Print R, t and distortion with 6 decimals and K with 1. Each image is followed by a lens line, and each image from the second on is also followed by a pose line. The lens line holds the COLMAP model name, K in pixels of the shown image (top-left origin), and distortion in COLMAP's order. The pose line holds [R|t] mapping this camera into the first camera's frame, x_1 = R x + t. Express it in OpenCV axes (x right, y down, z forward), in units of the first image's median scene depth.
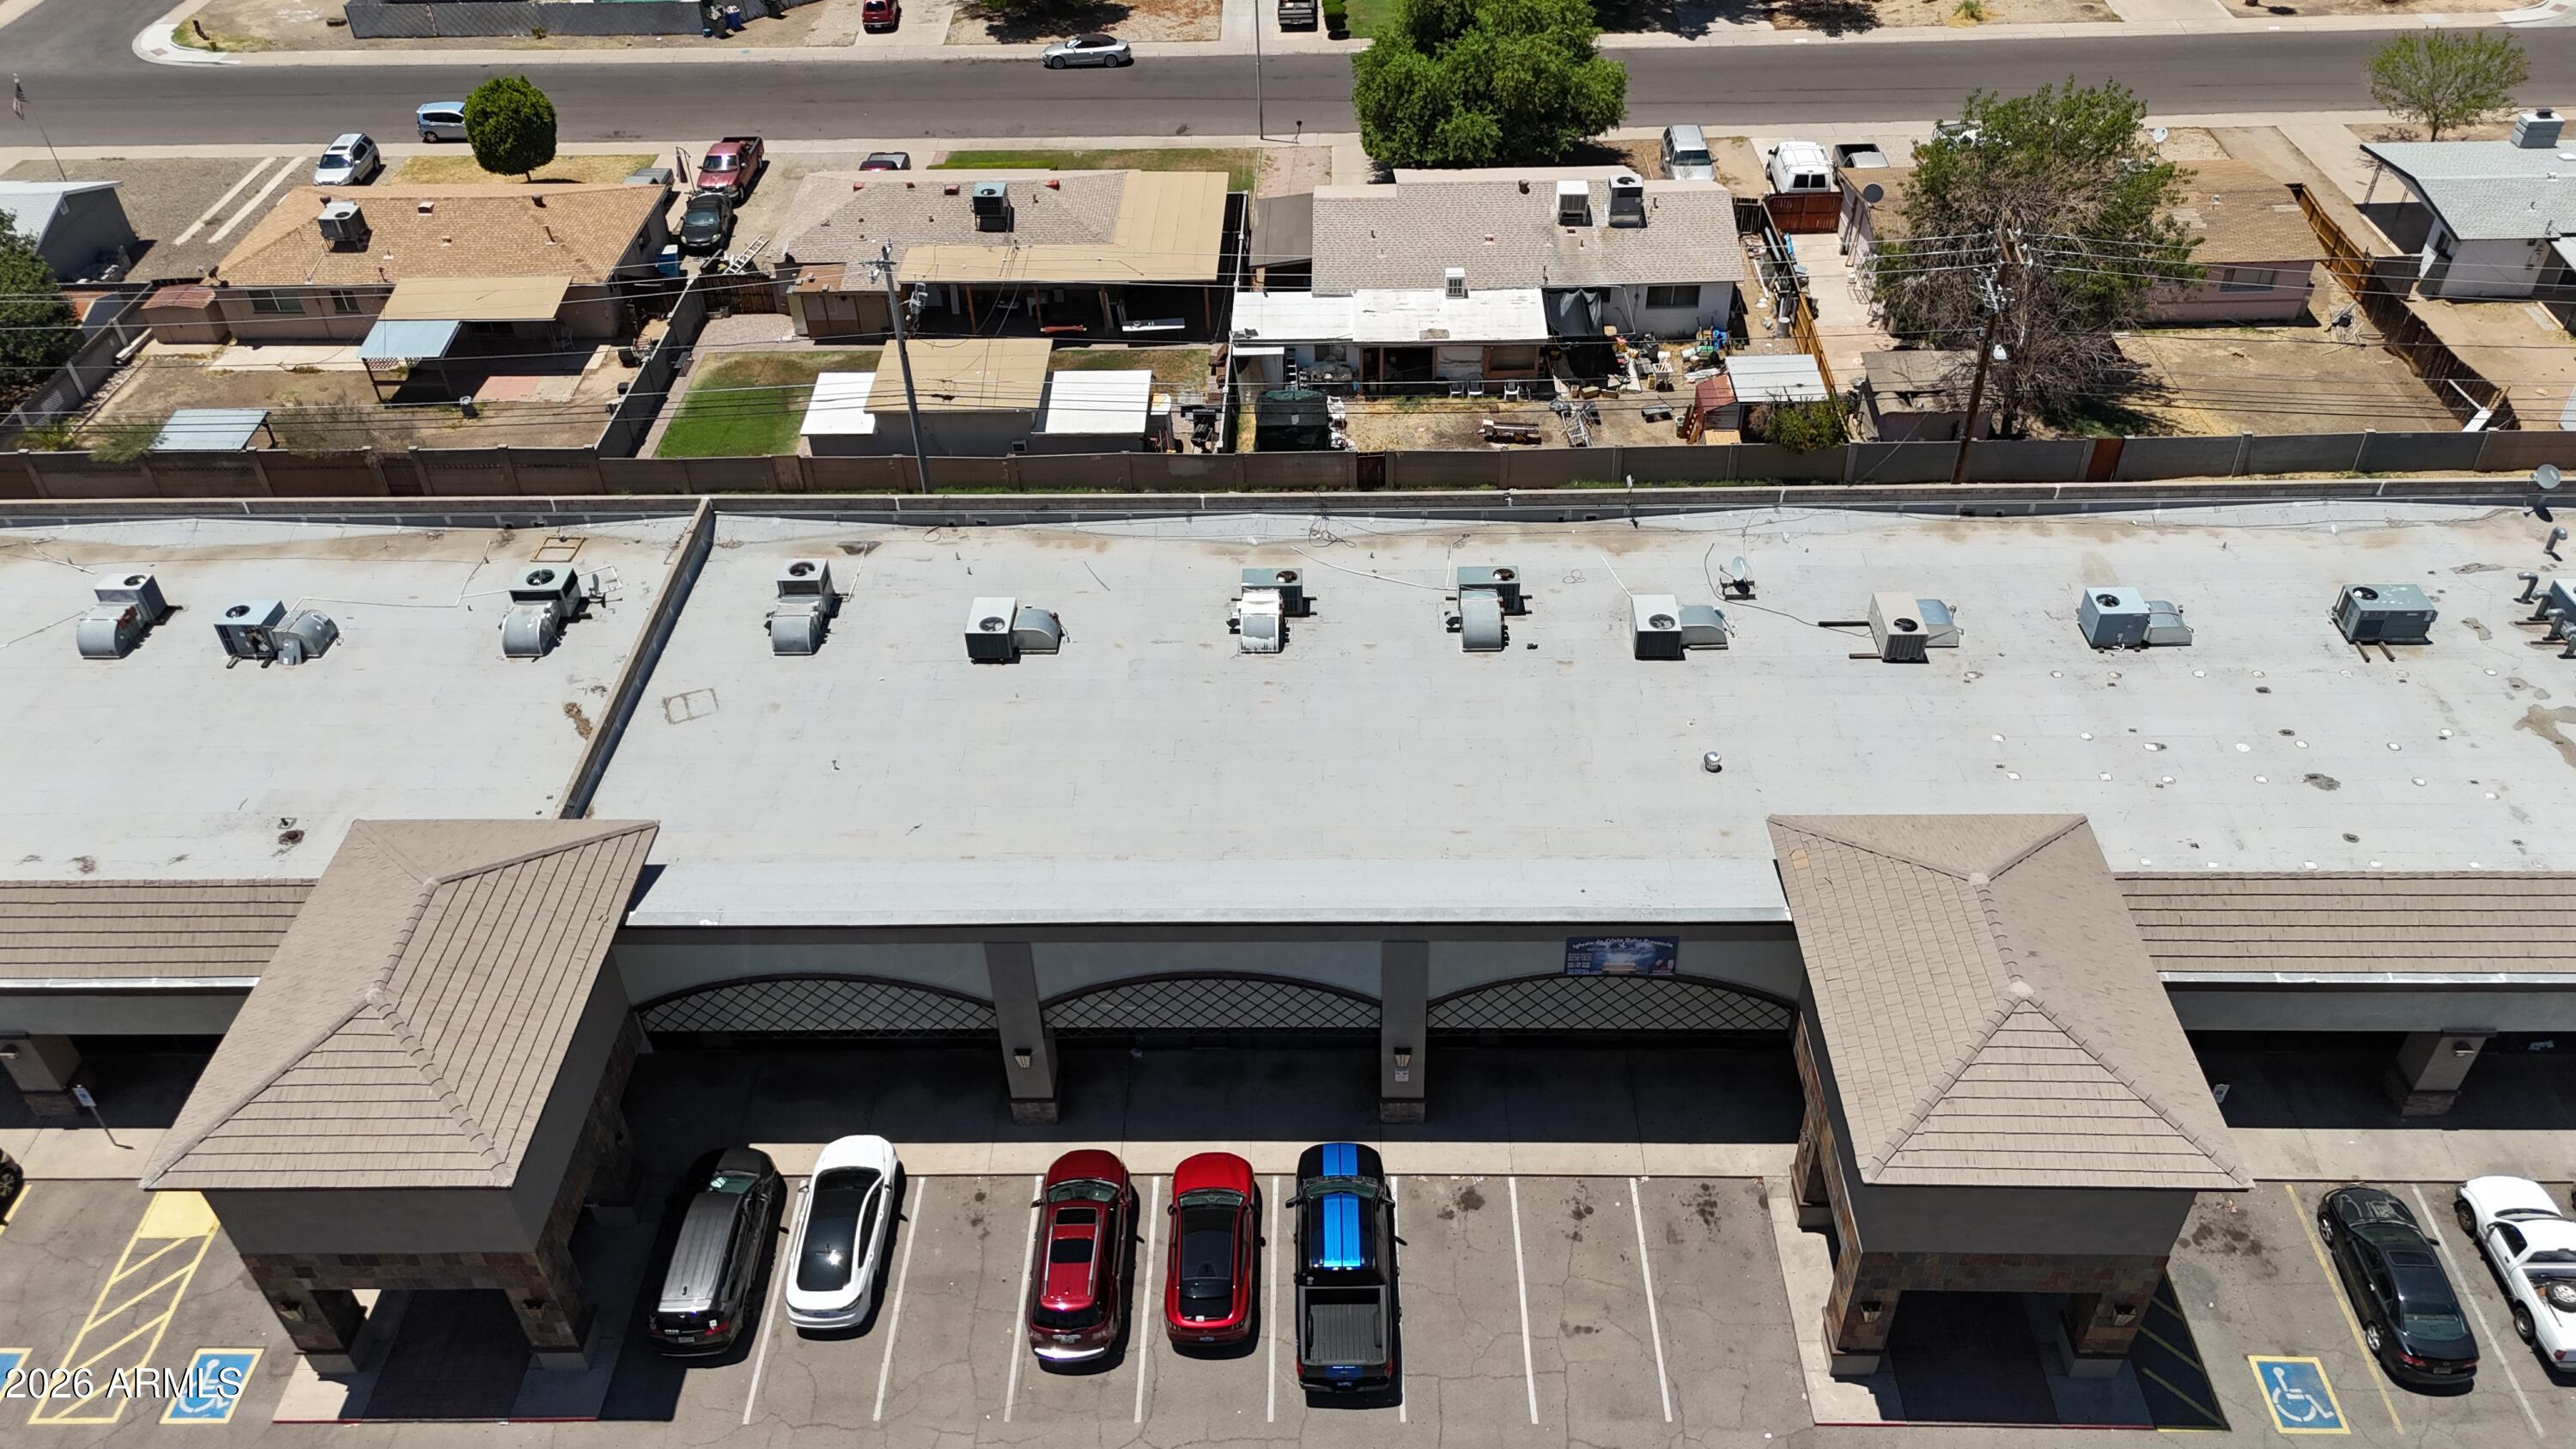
lens RADIAL K [[1904.0, 0, 1300.5], [0, 1904.0, 722.4], [0, 0, 1]] dist [0.070093, -0.065864]
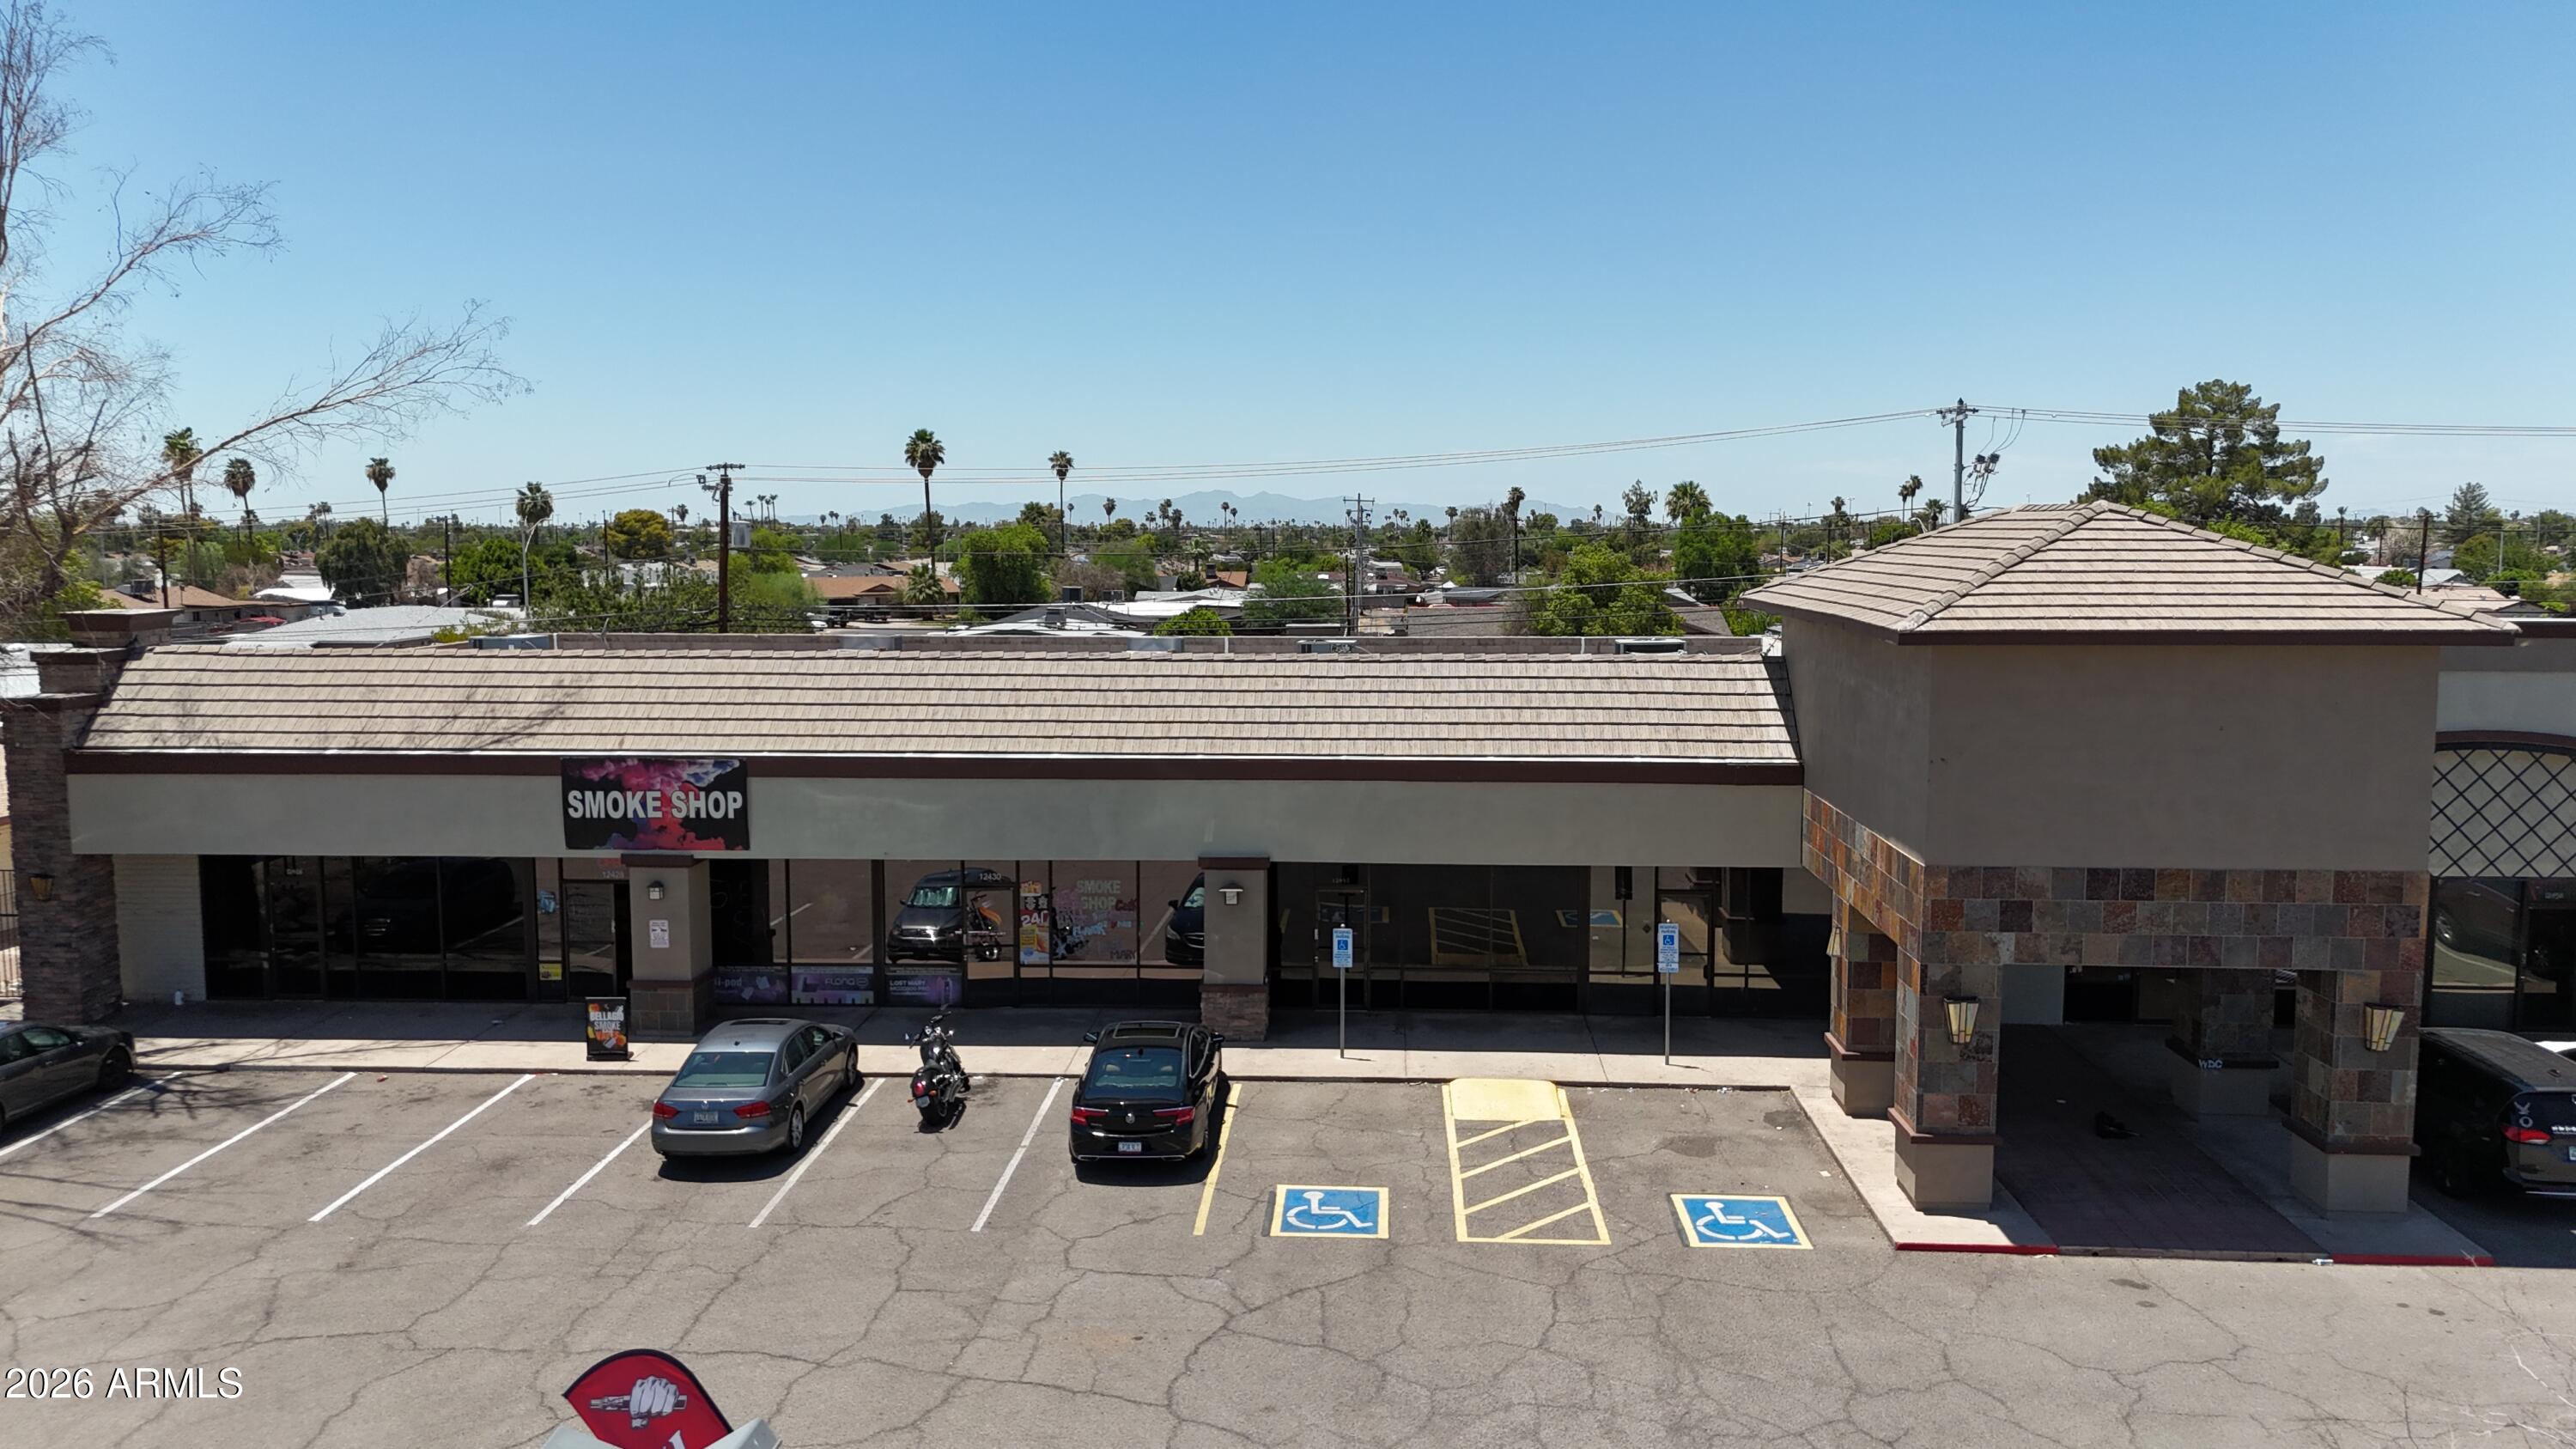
lens RADIAL K [[1904.0, 0, 1299.3], [0, 1904.0, 720.9], [0, 0, 1]] dist [0.070093, -0.065864]
pose [[0.999131, 0.026028, -0.032555, -0.664553], [-0.039665, 0.833712, -0.550774, 0.529400], [0.012806, 0.551586, 0.834019, 0.425191]]
